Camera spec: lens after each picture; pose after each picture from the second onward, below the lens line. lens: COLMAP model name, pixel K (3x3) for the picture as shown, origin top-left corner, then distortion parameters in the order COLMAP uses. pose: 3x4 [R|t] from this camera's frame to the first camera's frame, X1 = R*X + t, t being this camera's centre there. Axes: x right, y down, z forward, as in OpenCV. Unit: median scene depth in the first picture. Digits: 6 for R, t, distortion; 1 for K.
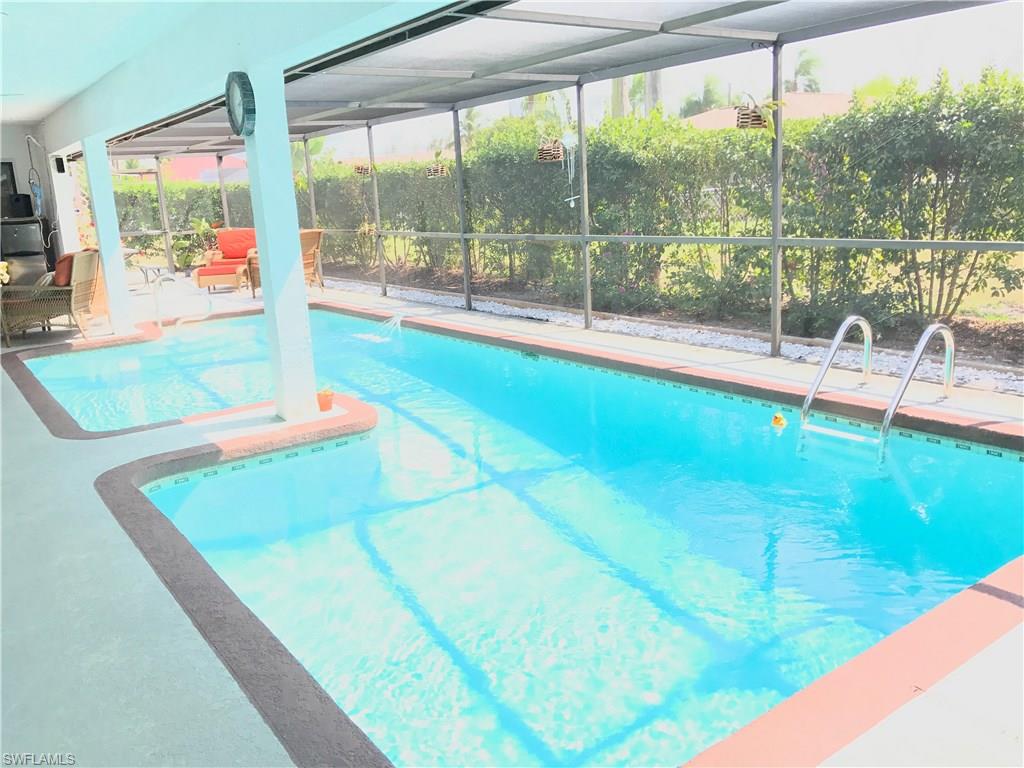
lens RADIAL K [[842.8, 0, 510.5], [0, 842.8, 372.0], [0, 0, 1]] dist [0.009782, -0.003982]
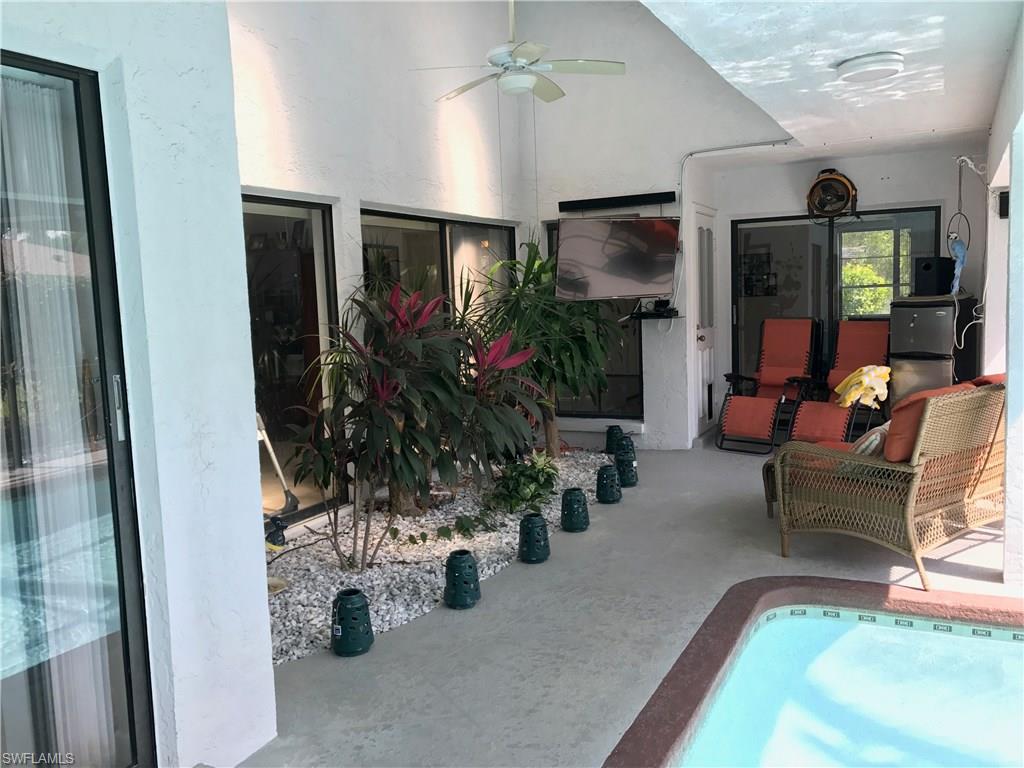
lens RADIAL K [[842.8, 0, 510.5], [0, 842.8, 372.0], [0, 0, 1]] dist [0.009782, -0.003982]
pose [[0.452971, 0.120990, -0.883277, -0.180604], [-0.172811, 0.983873, 0.046147, -0.107479], [0.874616, 0.131736, 0.466575, 0.476860]]
